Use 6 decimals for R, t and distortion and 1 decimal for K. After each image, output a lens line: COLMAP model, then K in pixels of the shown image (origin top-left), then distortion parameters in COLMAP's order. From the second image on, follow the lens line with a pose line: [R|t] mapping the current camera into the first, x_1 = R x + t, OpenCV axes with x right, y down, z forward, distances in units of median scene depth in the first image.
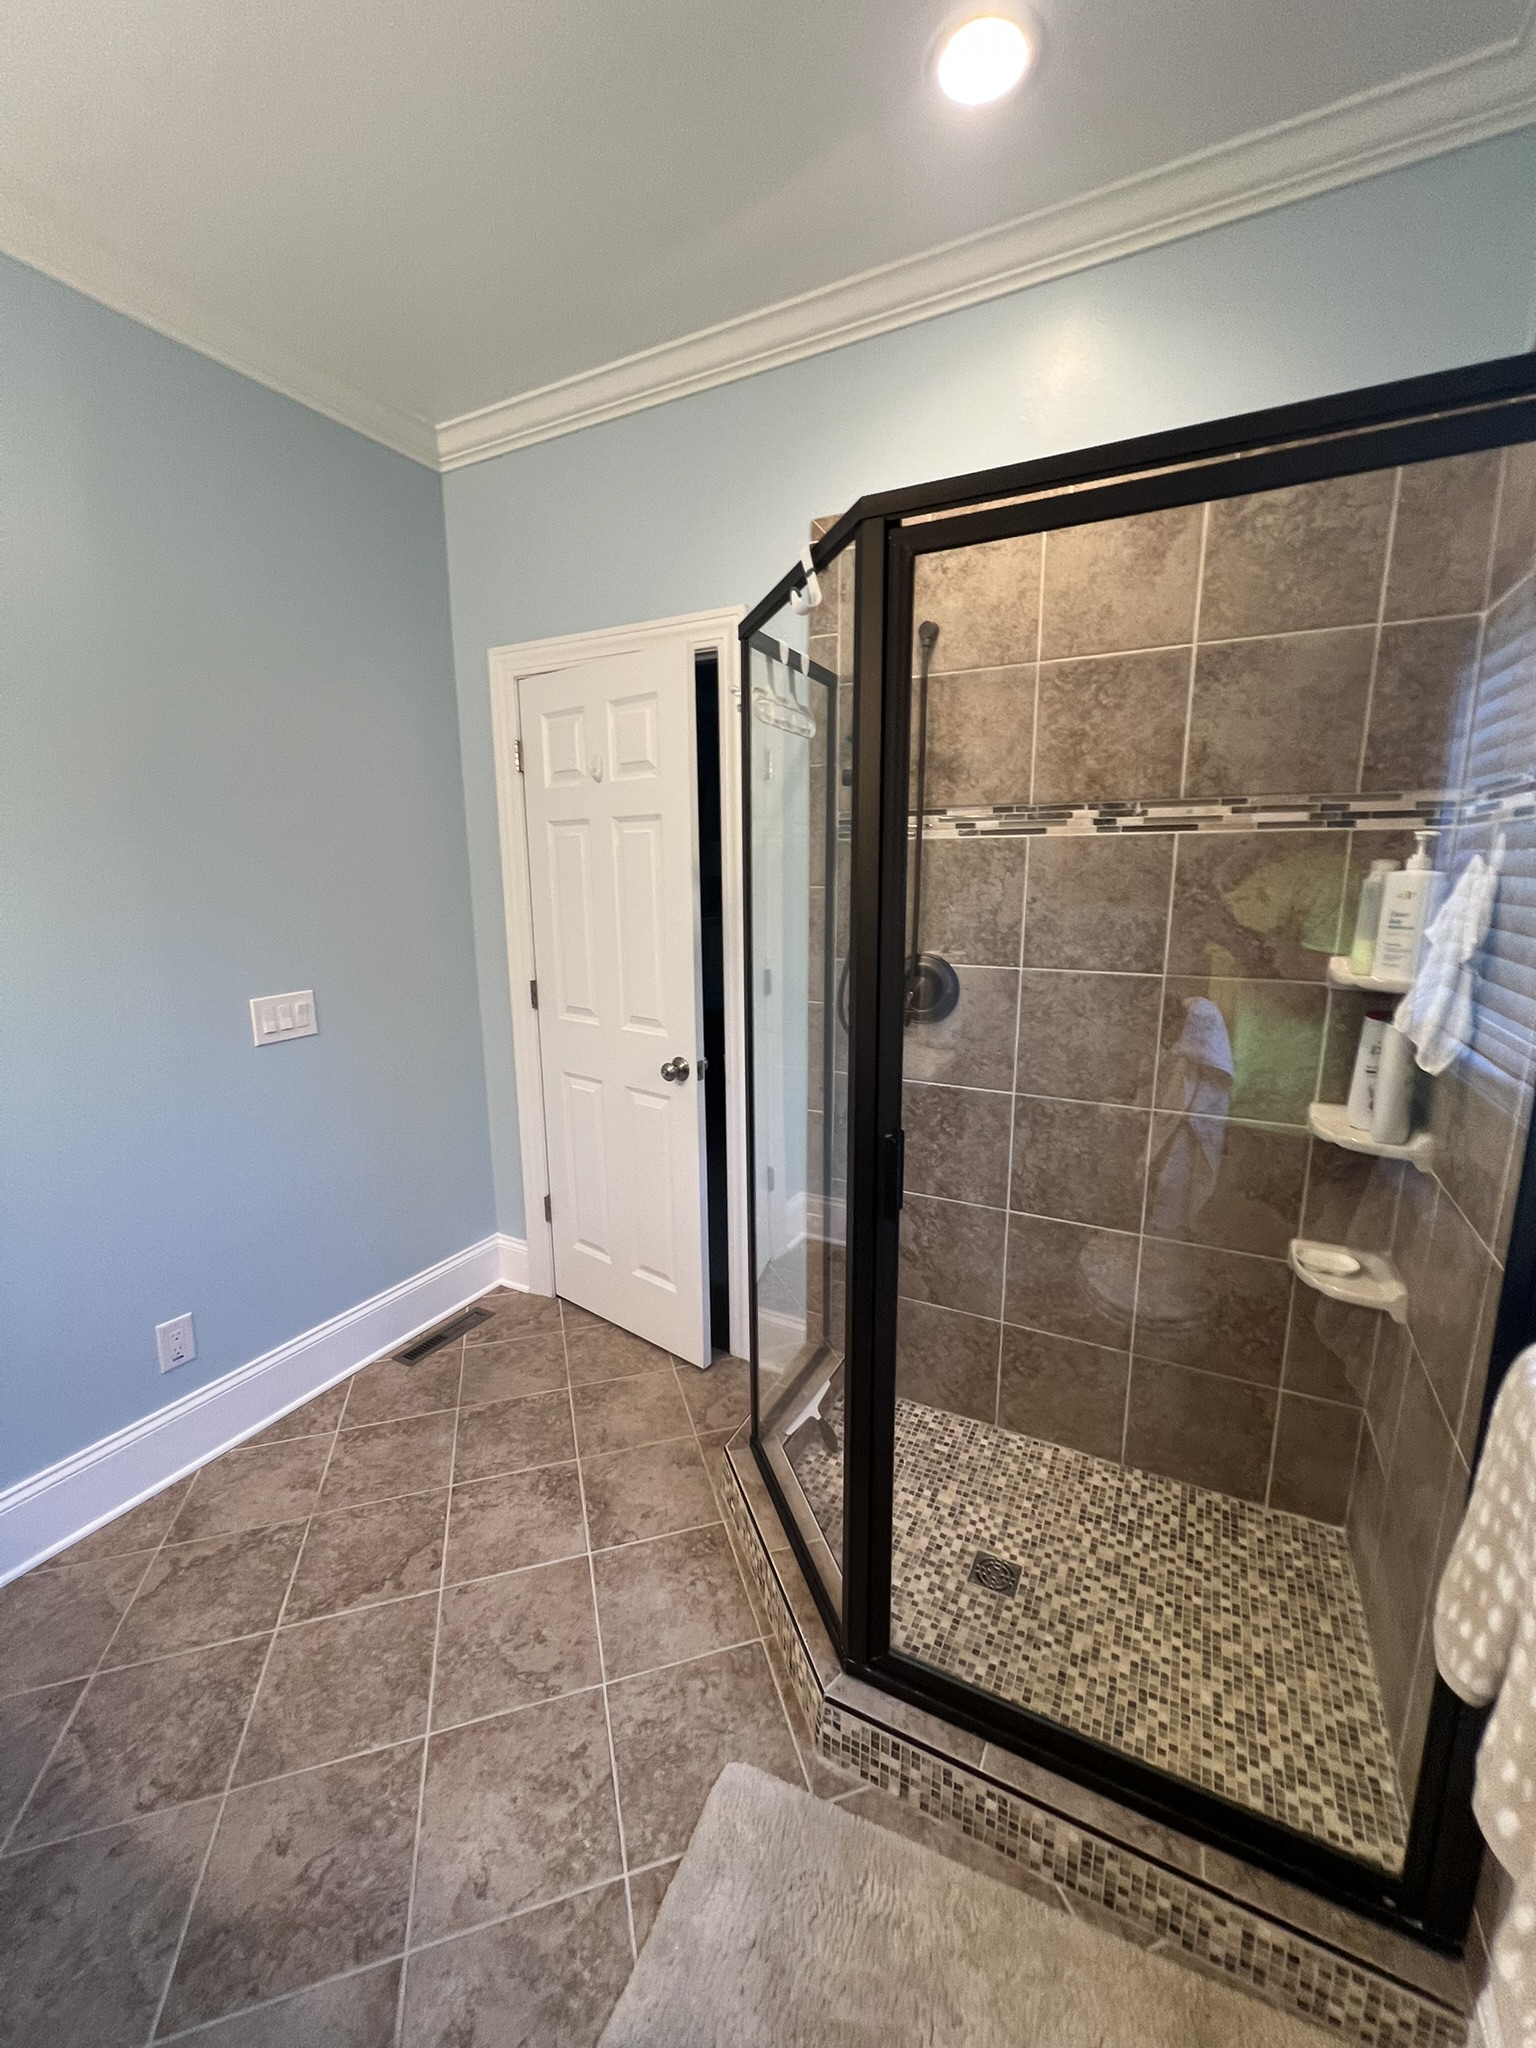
lens RADIAL K [[815.7, 0, 768.0], [0, 815.7, 1024.0], [0, 0, 1]] dist [-0.001562, 0.000230]
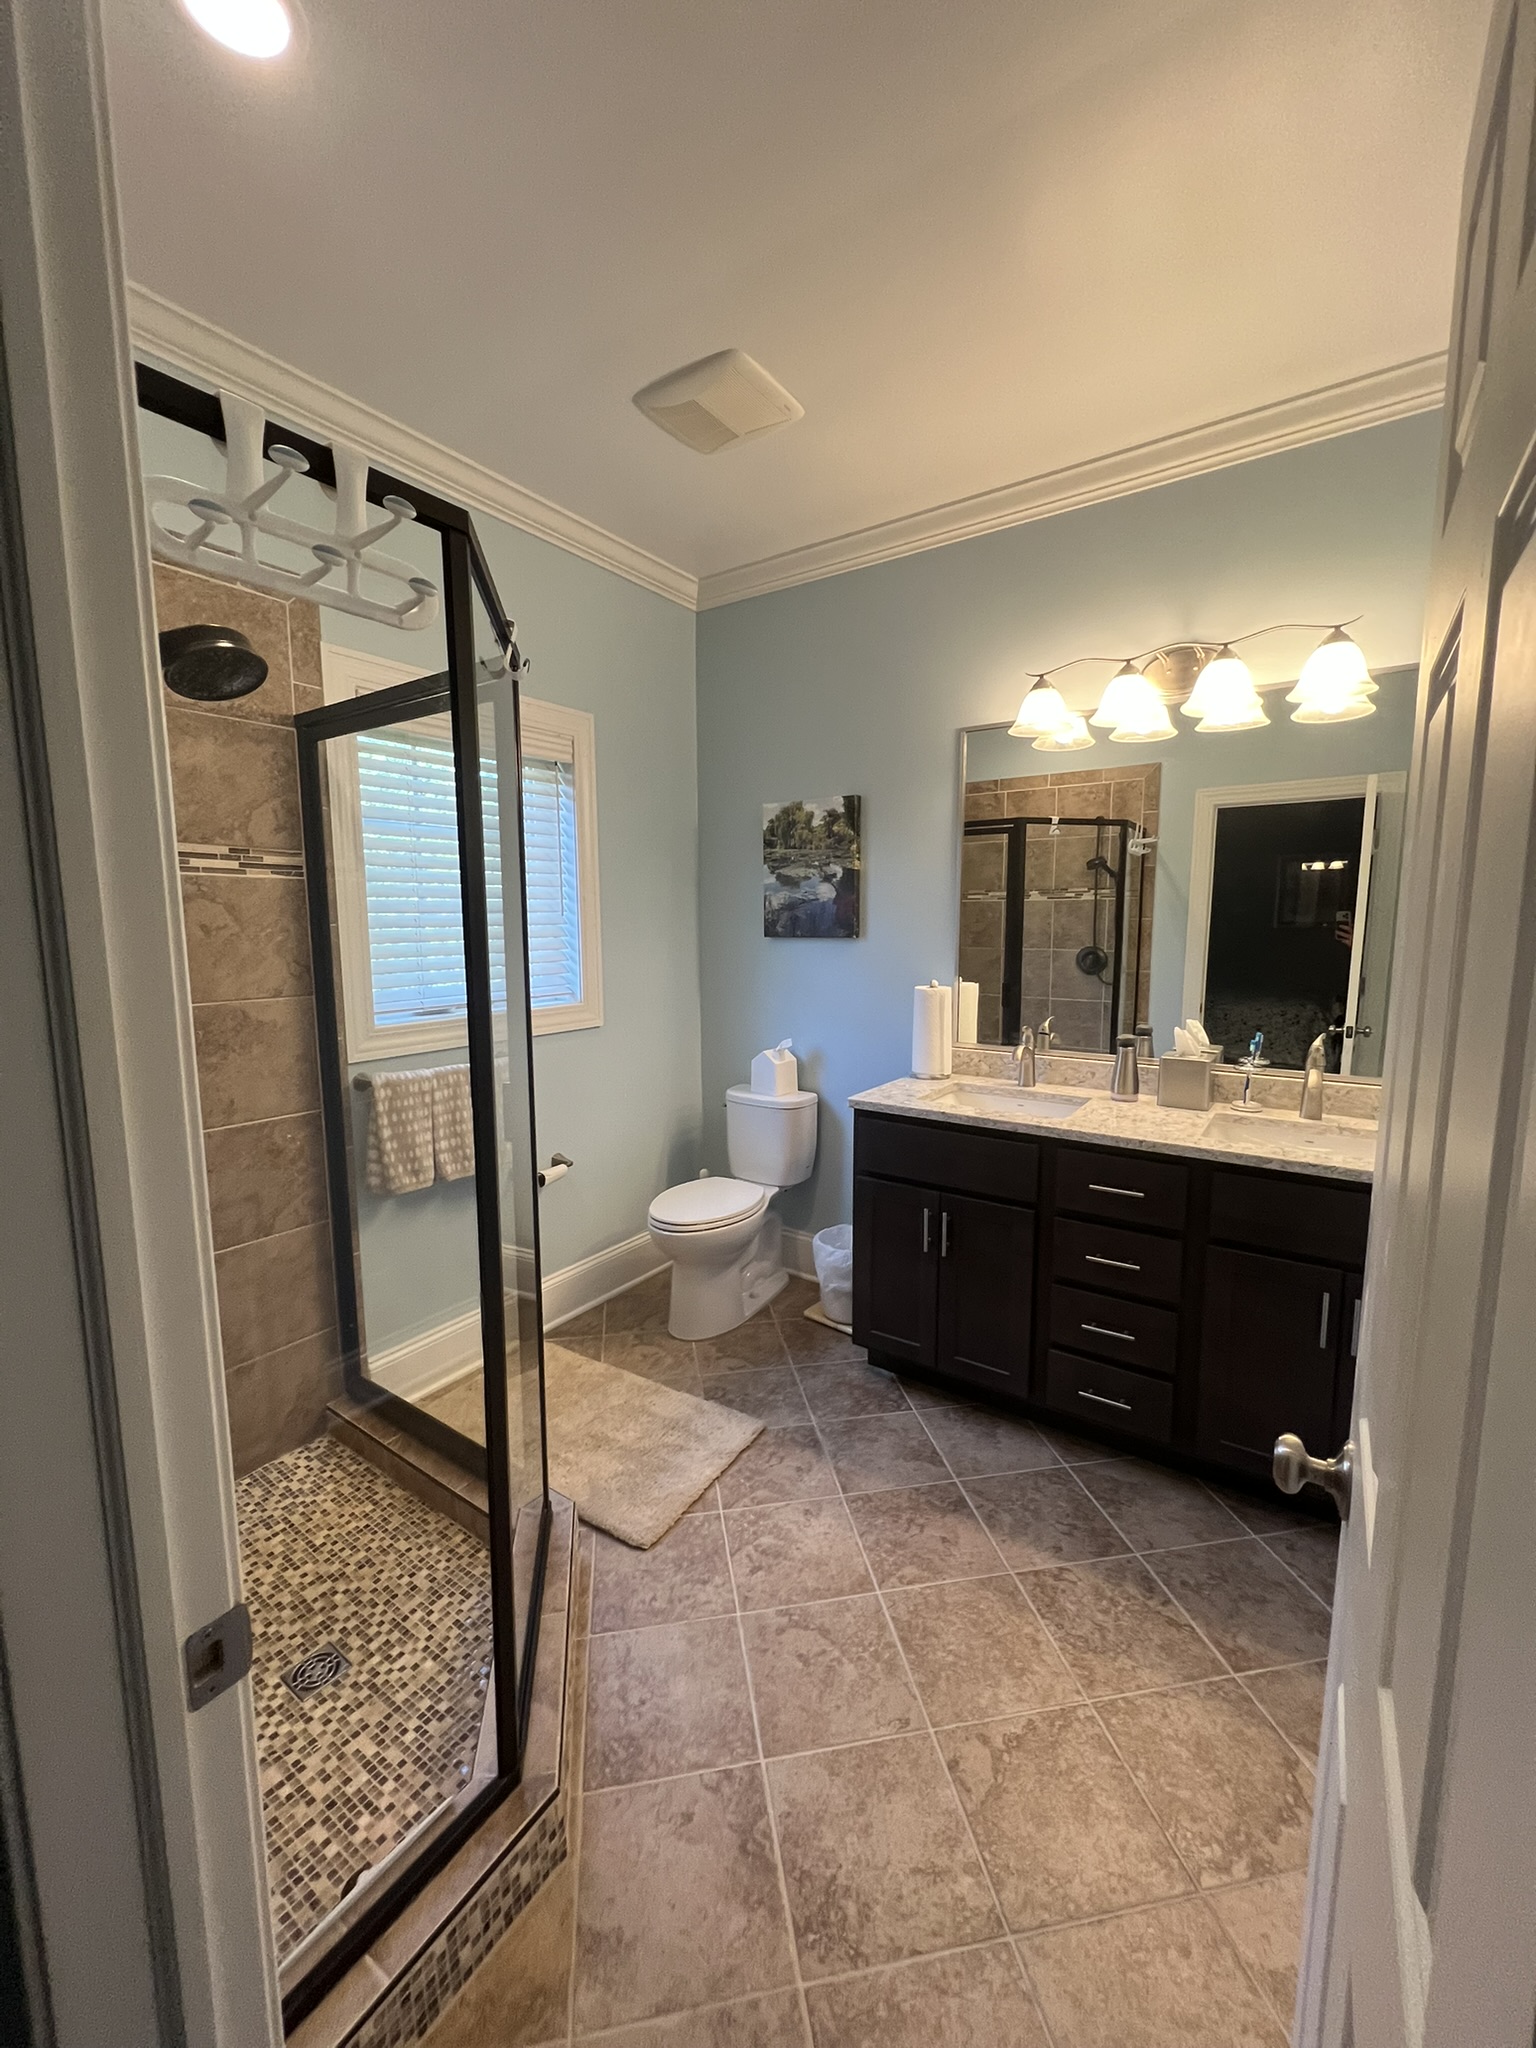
lens RADIAL K [[815.7, 0, 768.0], [0, 815.7, 1024.0], [0, 0, 1]] dist [-0.001562, 0.000230]
pose [[-0.991918, -0.008186, 0.126614, -0.305335], [0.032101, 0.949257, 0.312859, -0.255588], [-0.122750, 0.314395, -0.941322, 1.454930]]
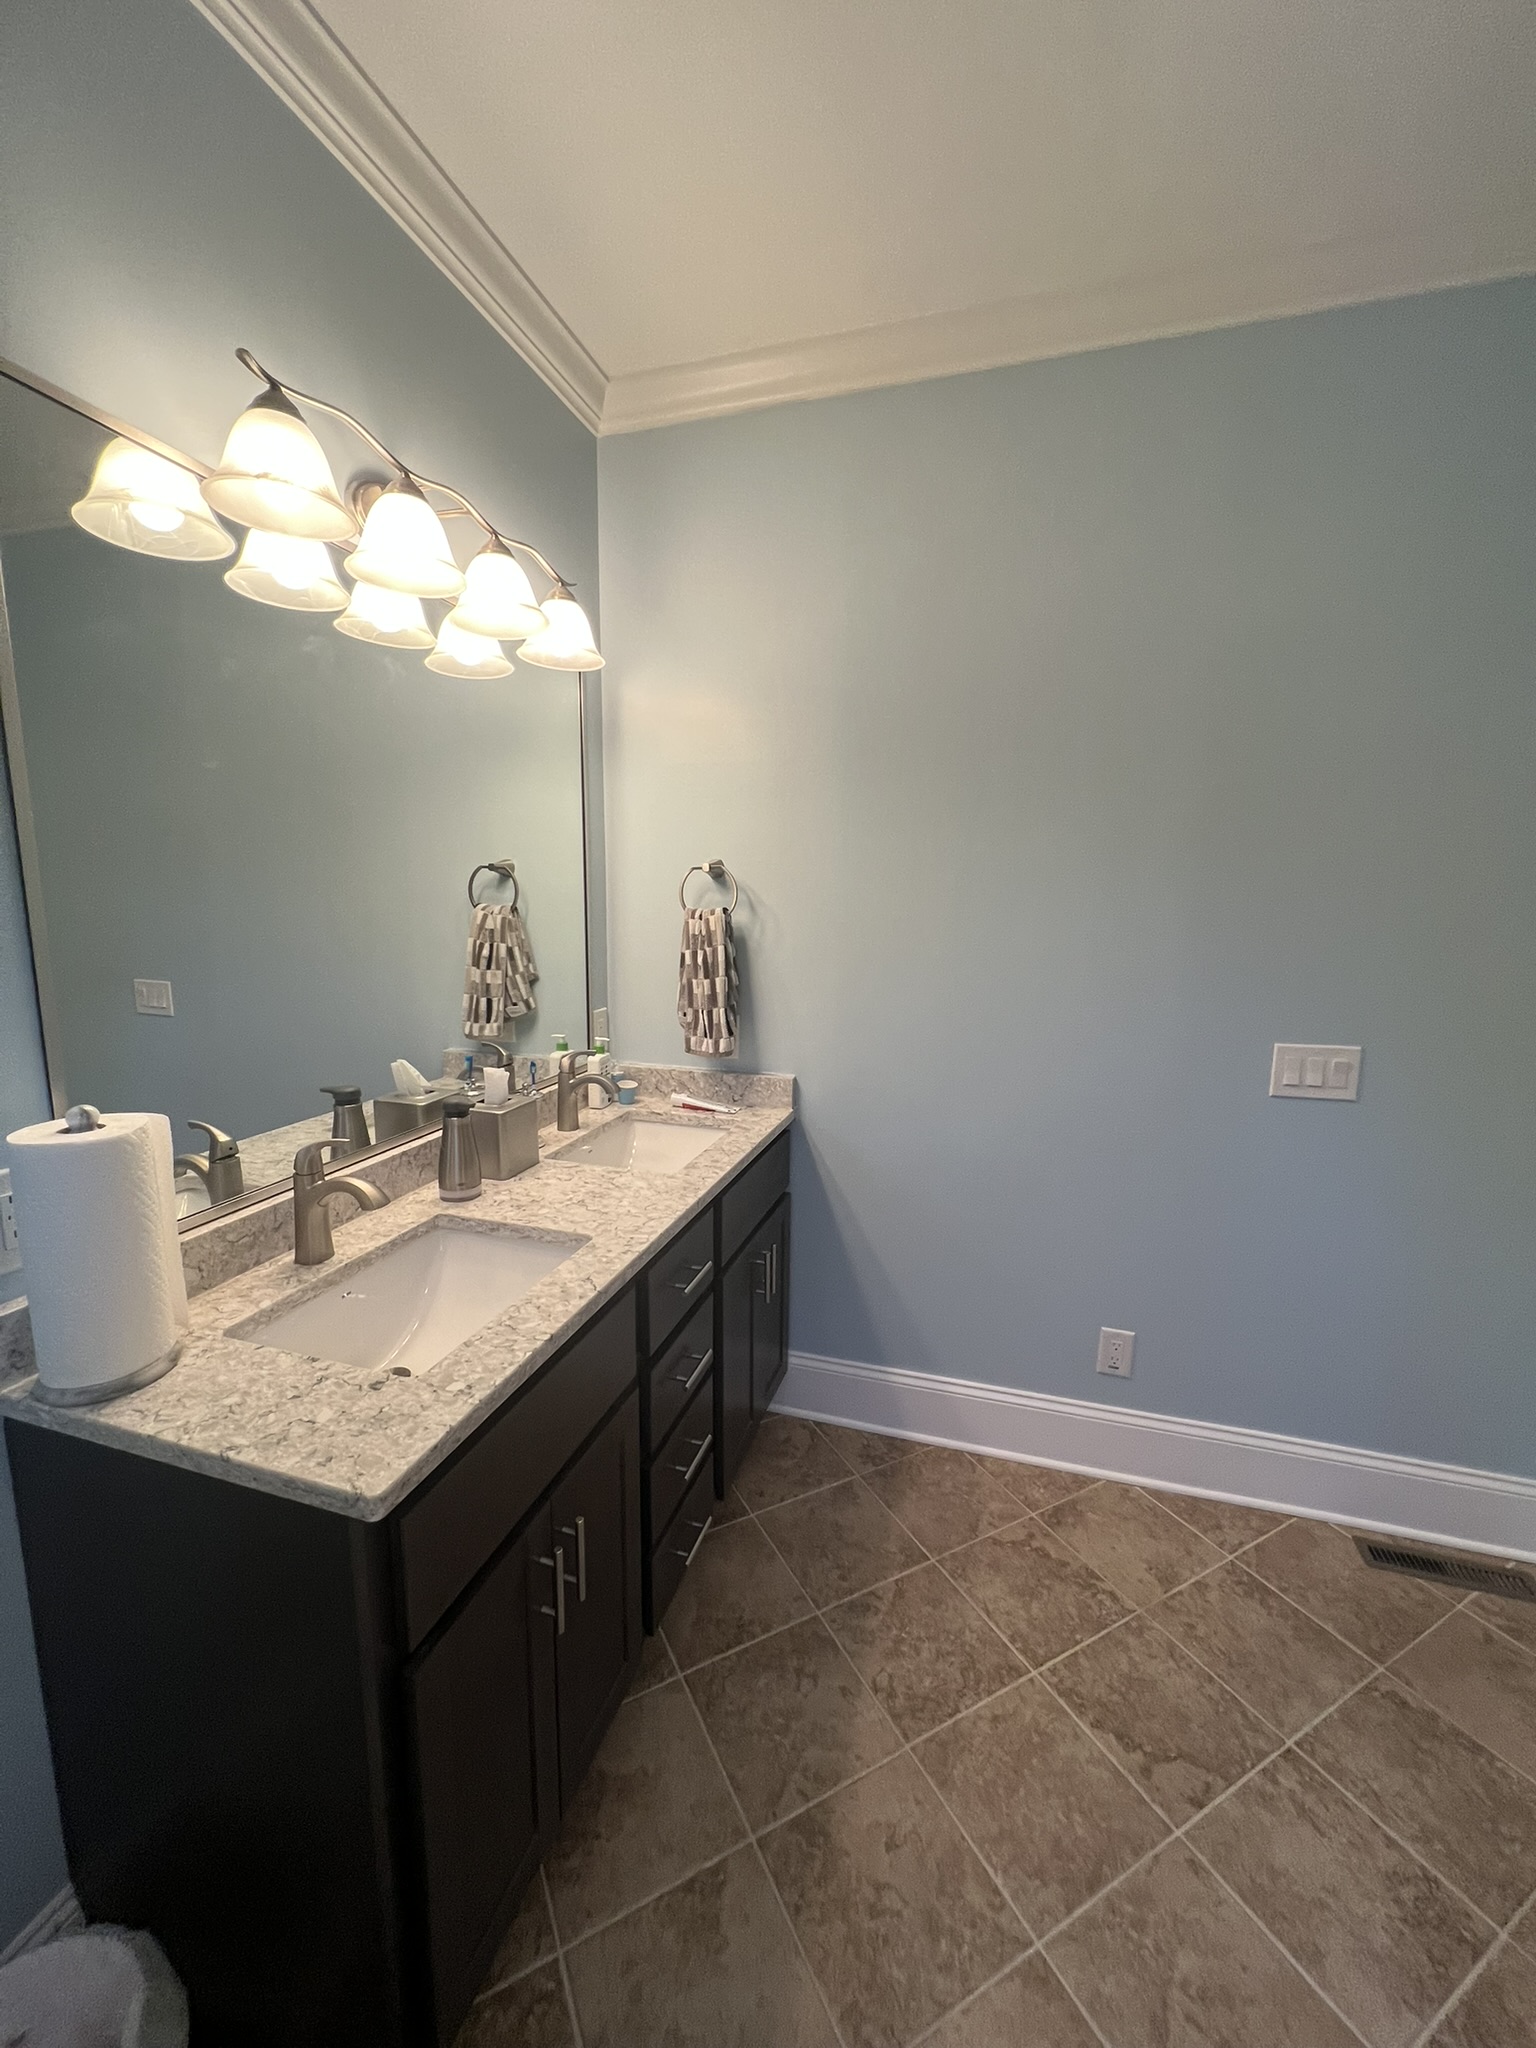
lens RADIAL K [[815.7, 0, 768.0], [0, 815.7, 1024.0], [0, 0, 1]] dist [-0.001562, 0.000230]
pose [[0.181620, 0.161480, -0.970020, 0.134684], [-0.198358, 0.972165, 0.124698, -0.057012], [0.963155, 0.169764, 0.208595, 0.312393]]
